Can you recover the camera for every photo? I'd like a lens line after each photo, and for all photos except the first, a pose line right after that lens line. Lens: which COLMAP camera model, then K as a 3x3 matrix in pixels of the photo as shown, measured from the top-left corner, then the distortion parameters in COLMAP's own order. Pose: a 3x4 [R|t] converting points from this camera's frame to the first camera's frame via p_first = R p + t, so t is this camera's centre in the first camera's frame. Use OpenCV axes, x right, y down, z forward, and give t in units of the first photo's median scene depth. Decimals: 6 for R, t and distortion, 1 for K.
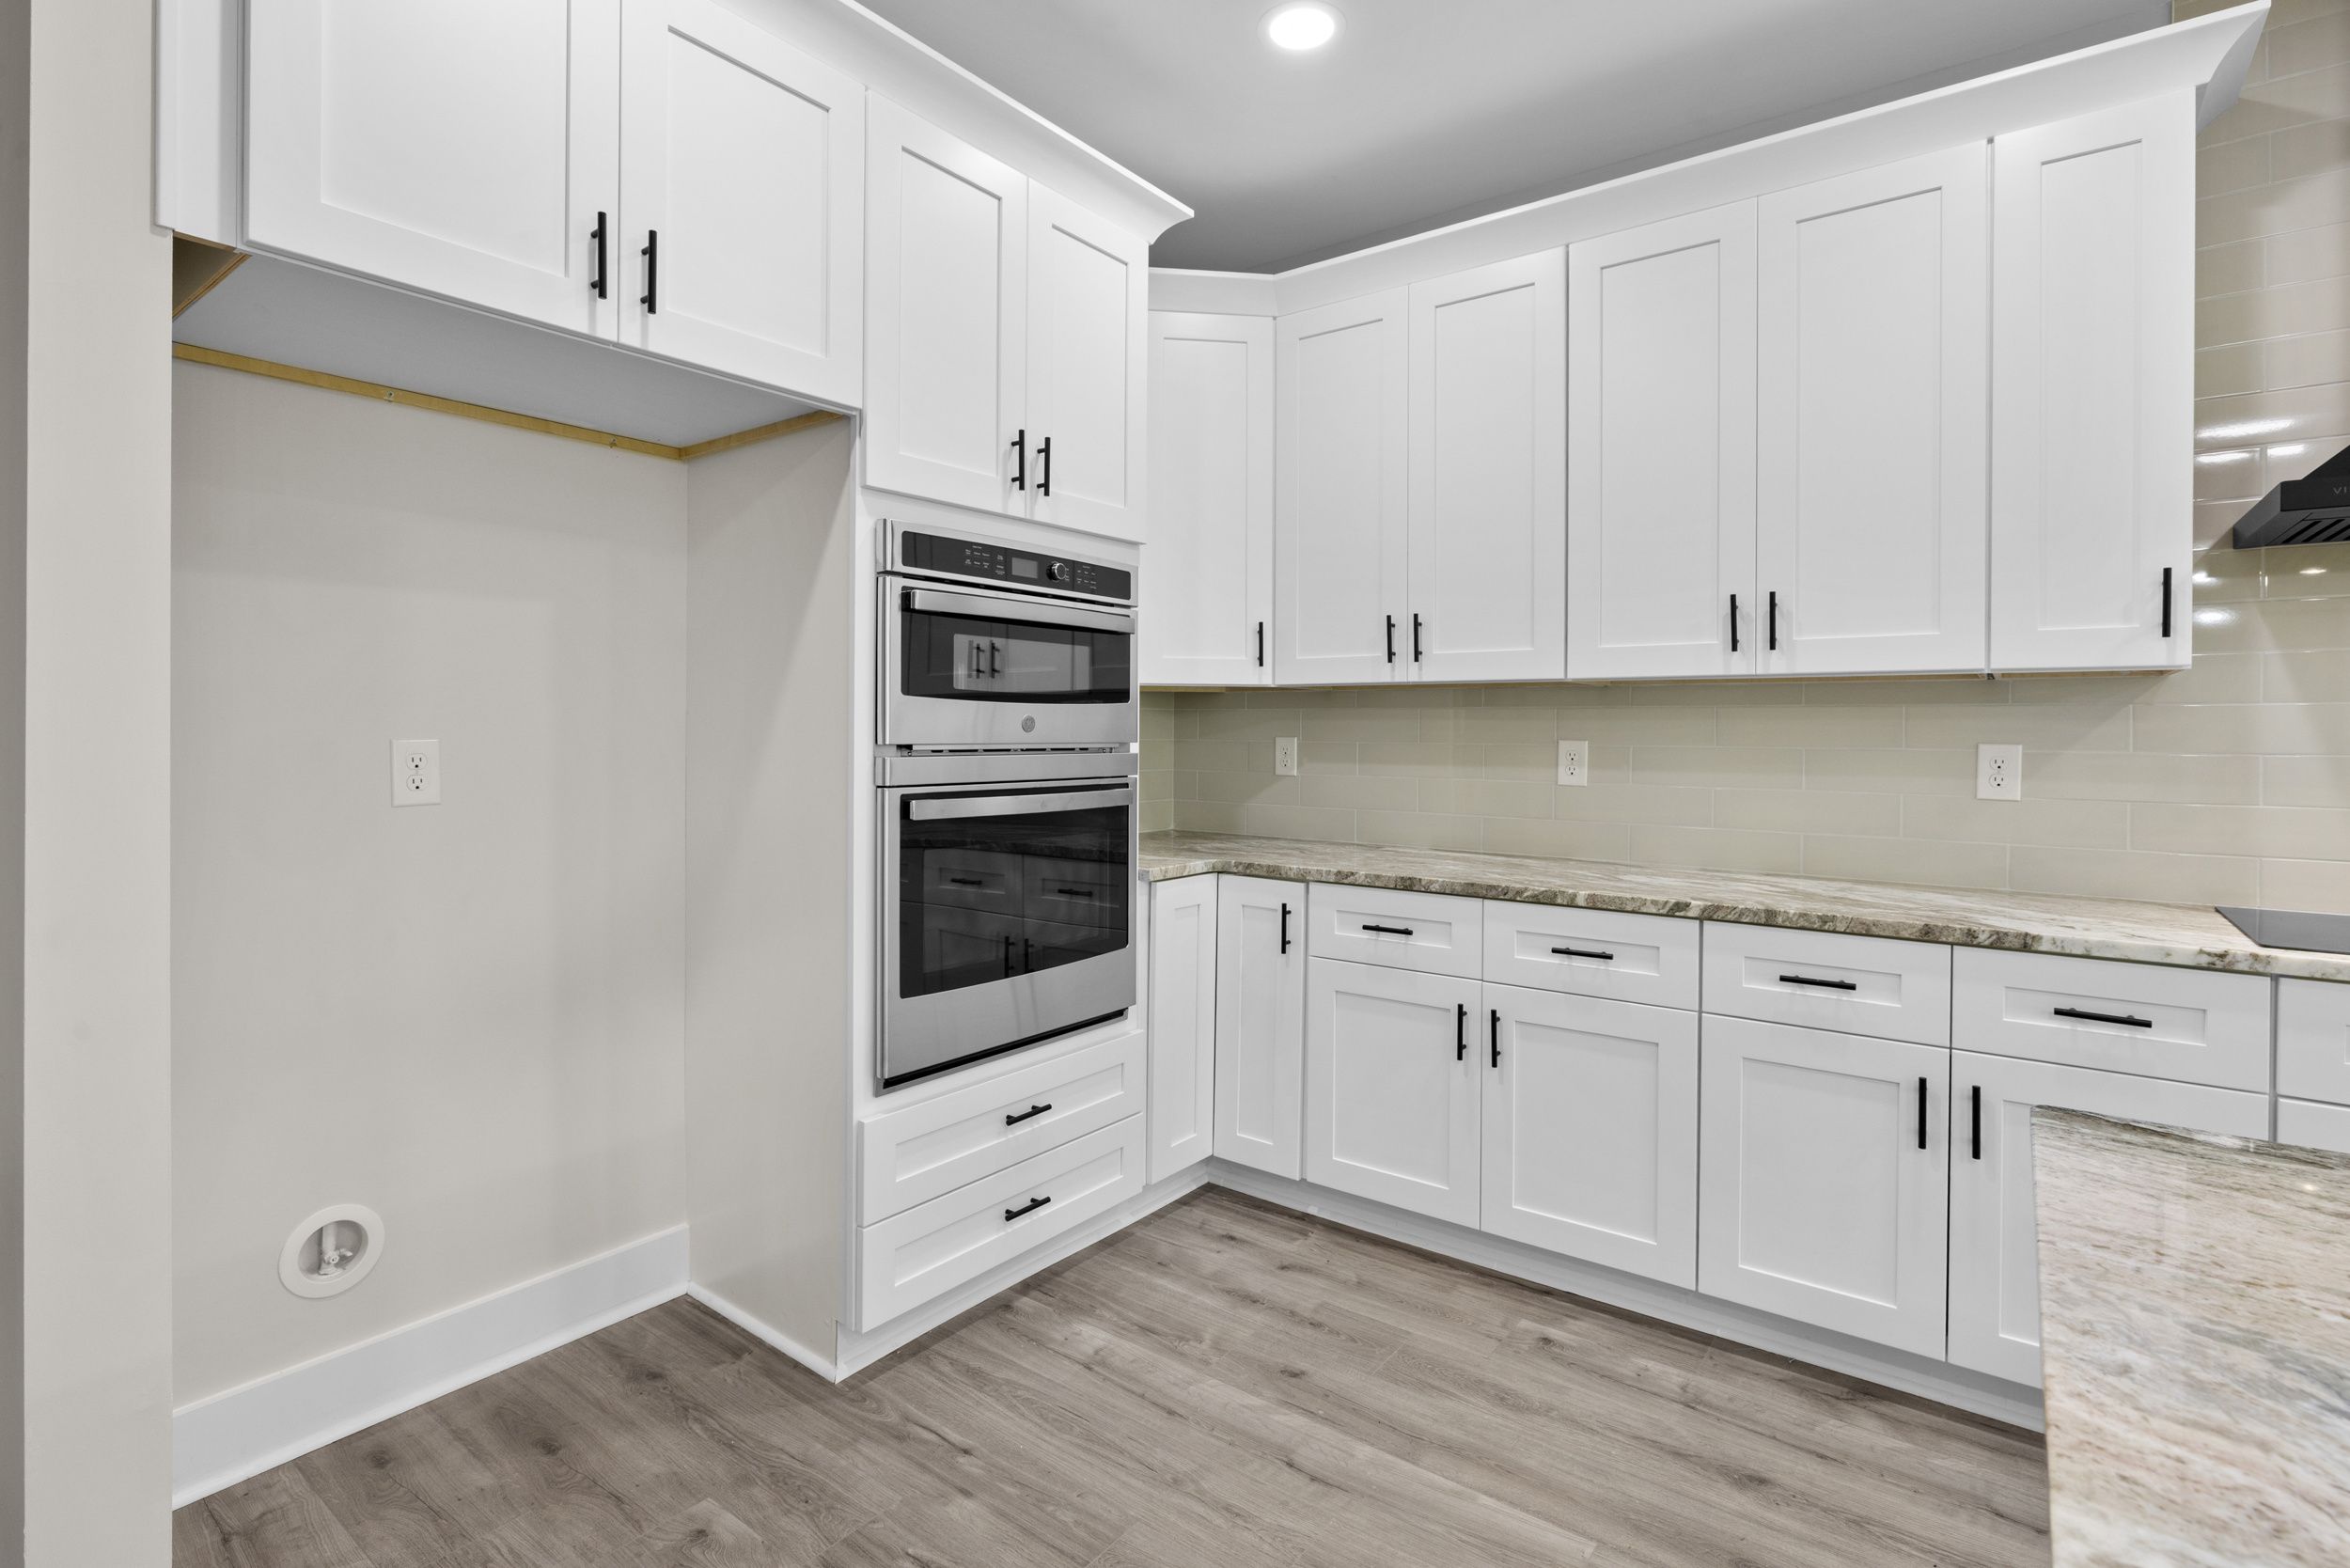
lens RADIAL K [[1178.4, 0, 1155.2], [0, 1178.4, 724.6], [0, 0, 1]] dist [-0.000961, -0.000468]
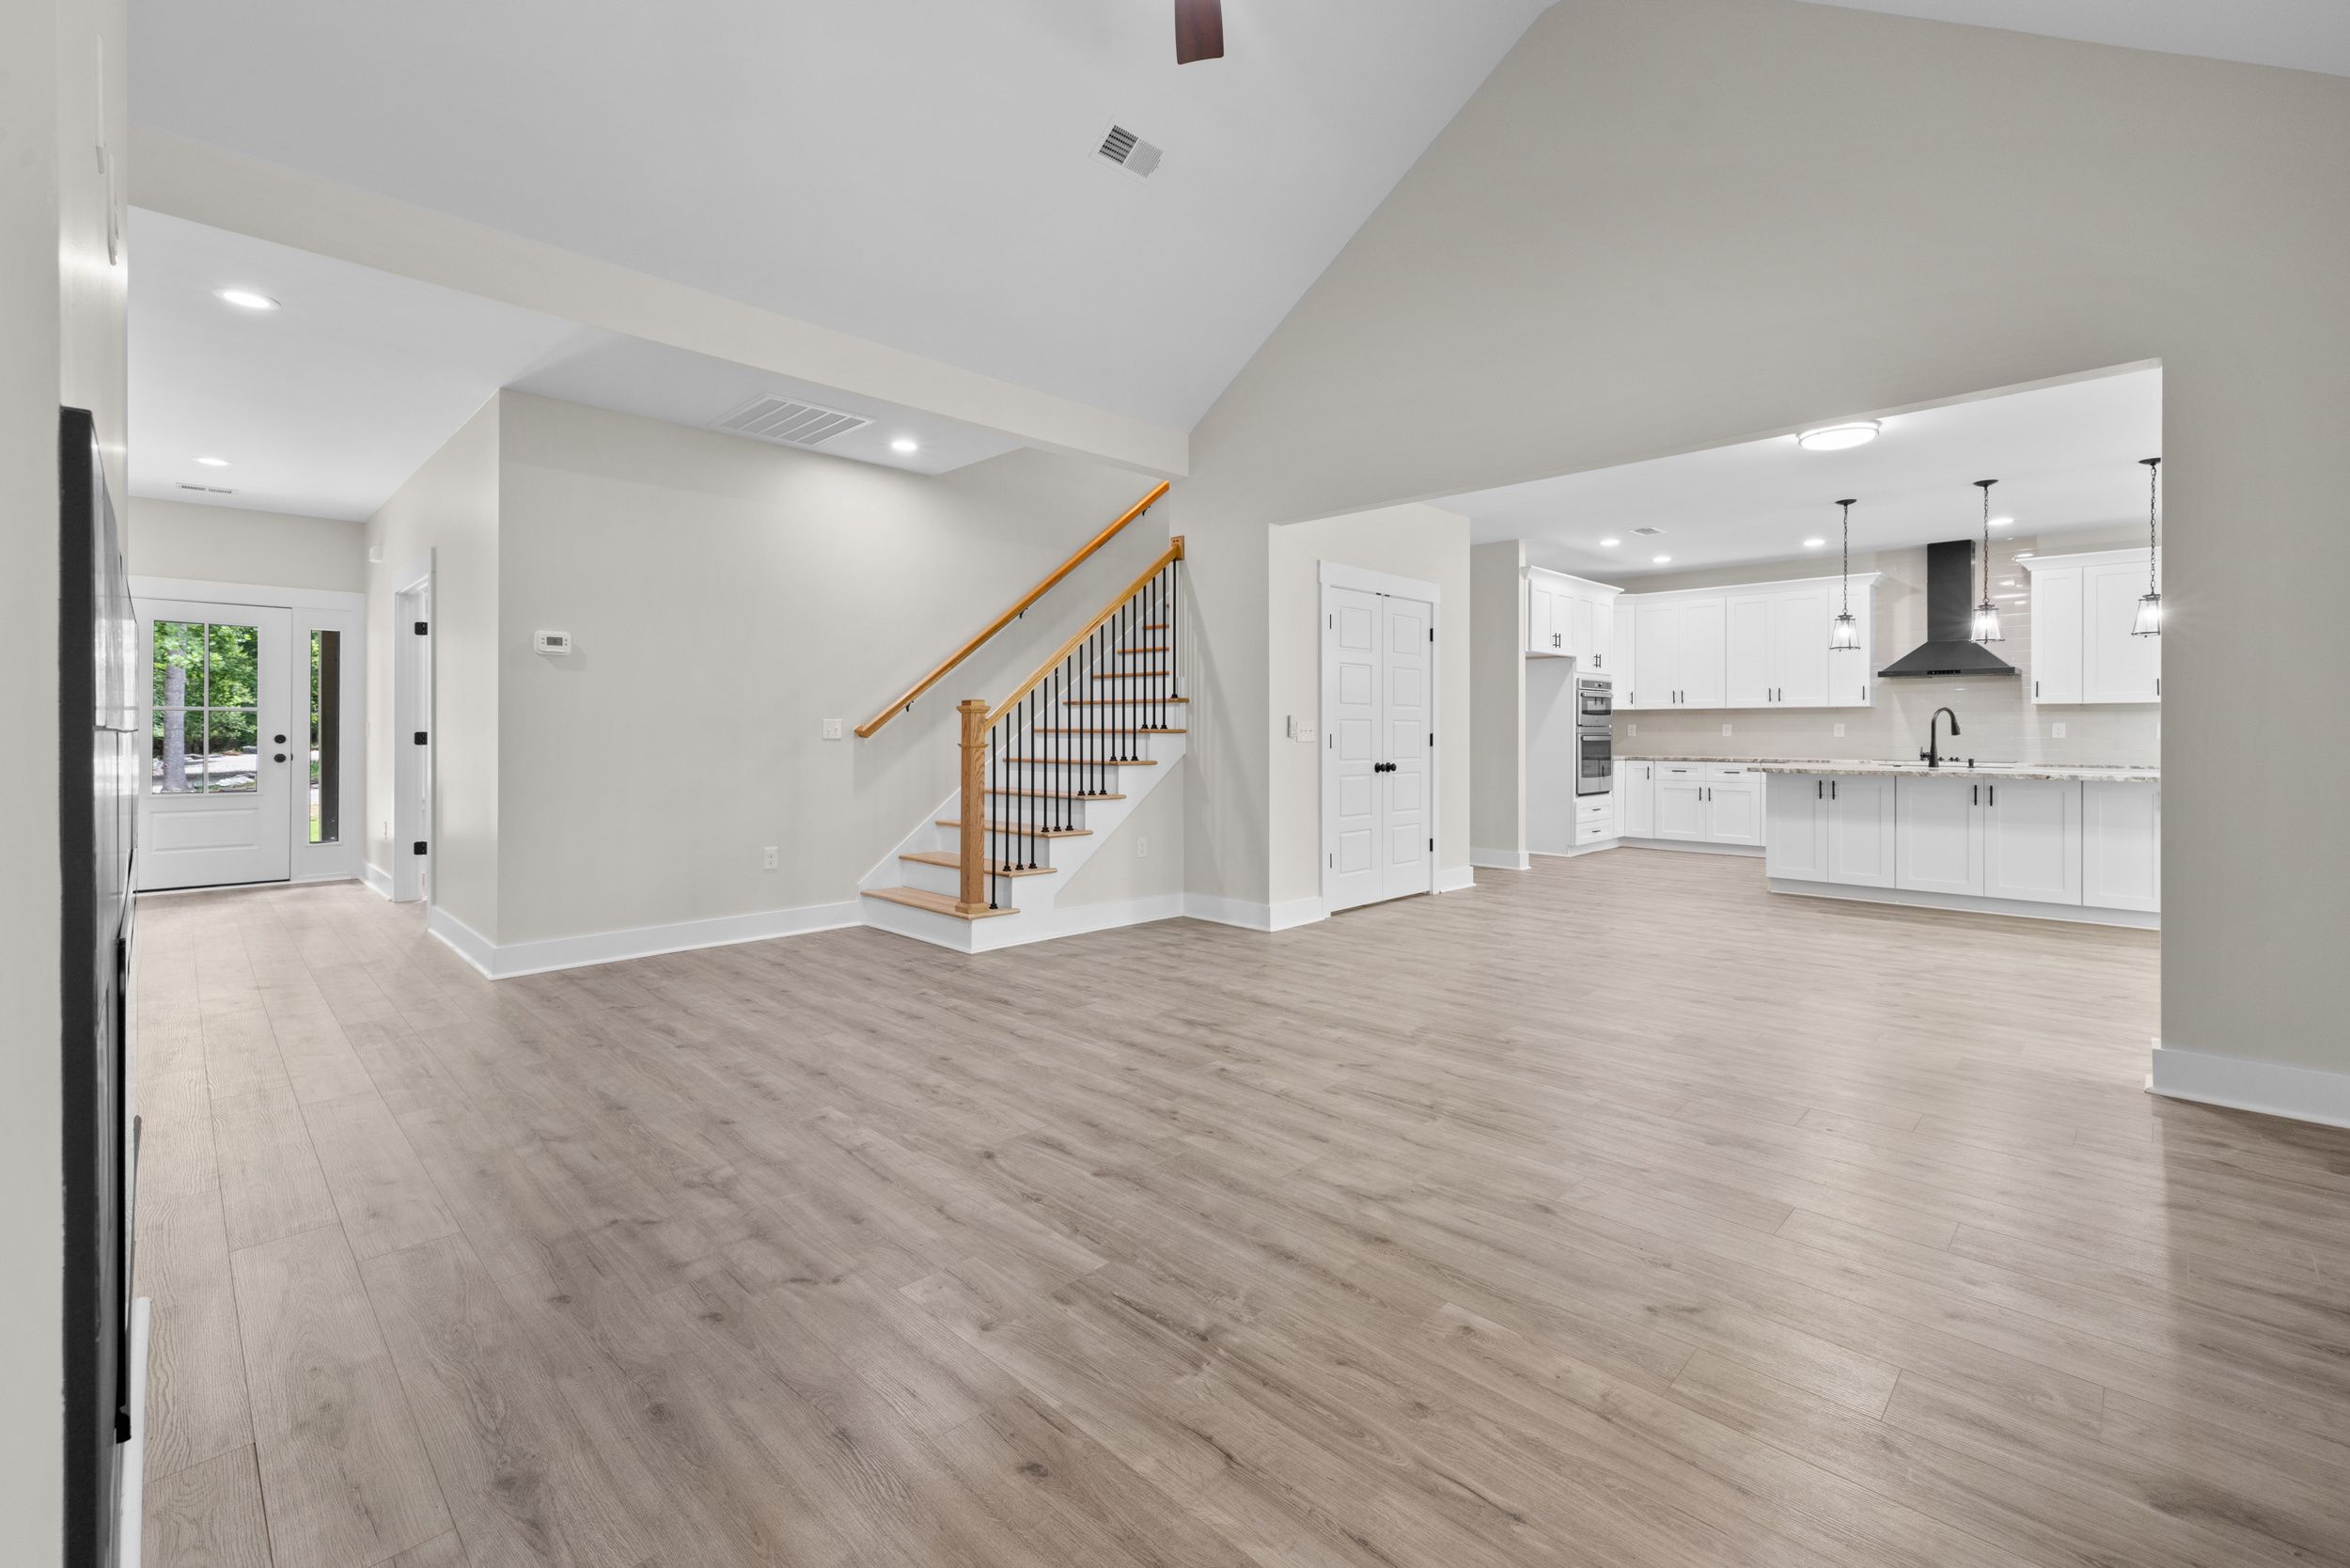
lens RADIAL K [[1014.3, 0, 1166.2], [0, 1014.3, 732.6], [0, 0, 1]] dist [-0.001932, -0.000187]
pose [[0.990920, -0.006652, -0.134289, -1.165009], [0.007460, 0.999957, 0.005511, 0.012017], [0.134246, -0.006463, 0.990927, -2.891045]]
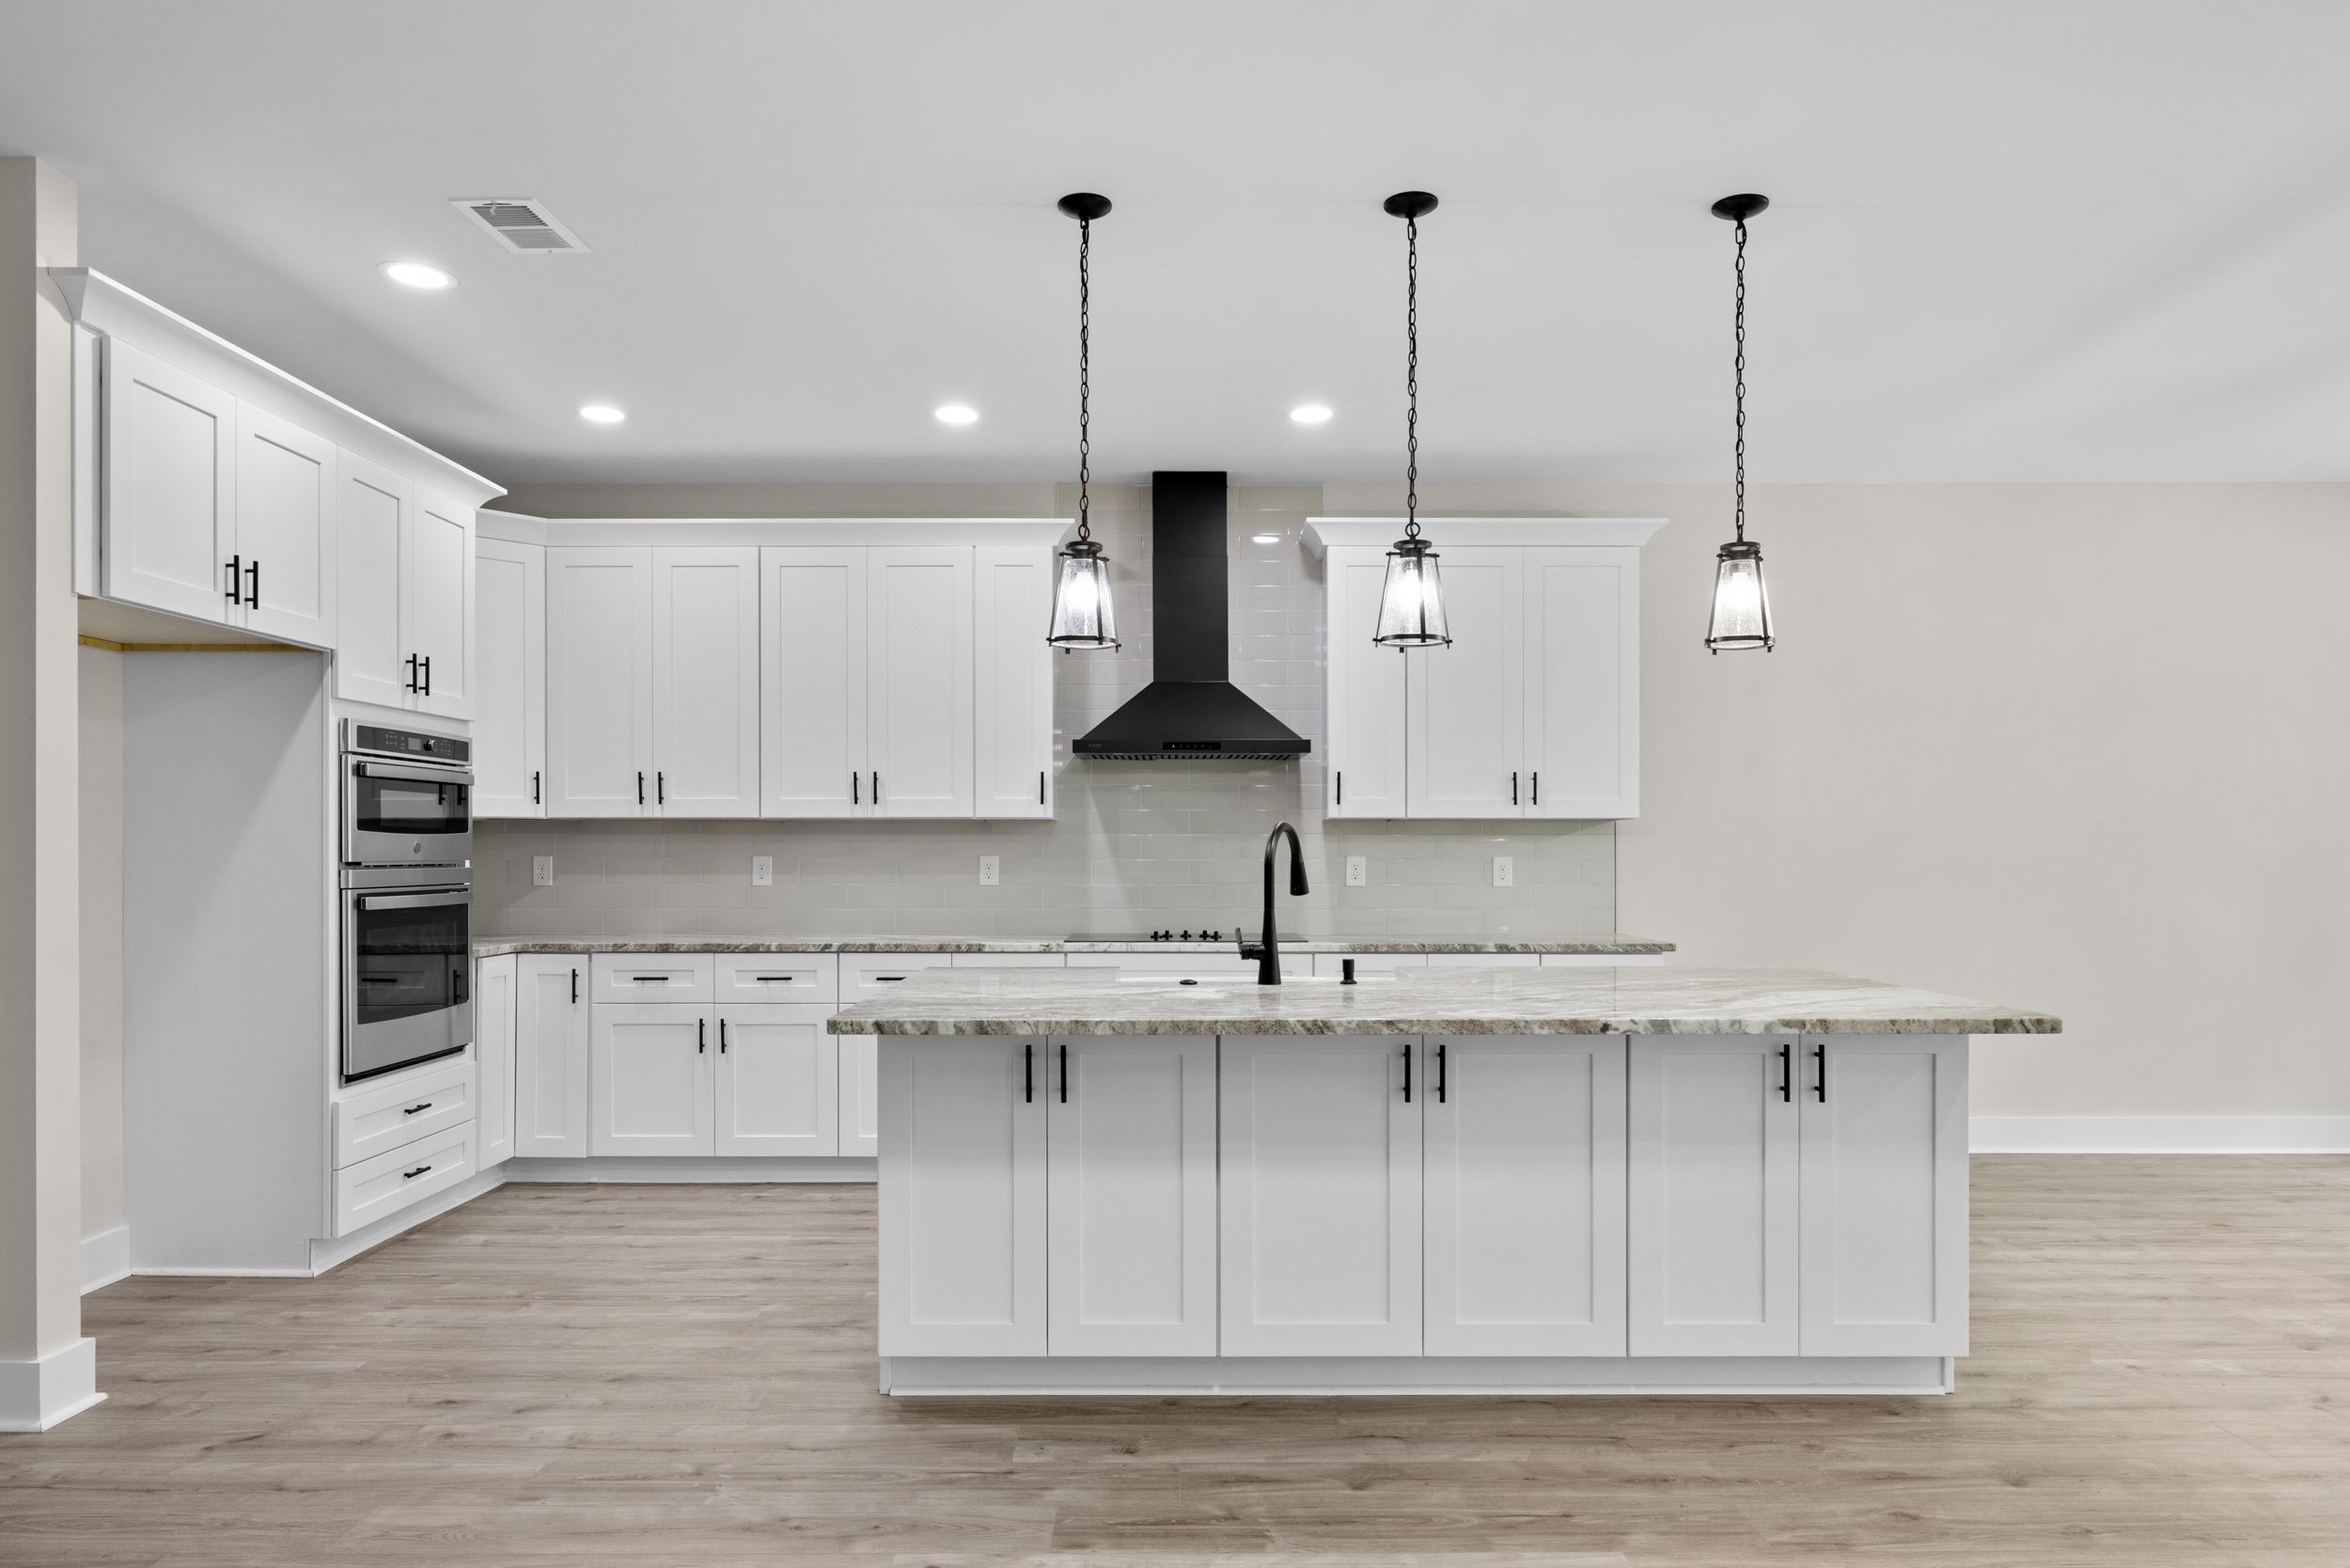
lens RADIAL K [[1446.2, 0, 1171.1], [0, 1446.2, 858.8], [0, 0, 1]] dist [-0.001213, 0.000394]
pose [[0.798422, -0.011050, 0.601997, -0.440915], [0.003433, 0.999899, 0.013801, -0.008830], [-0.602088, -0.008952, 0.798379, -1.025720]]
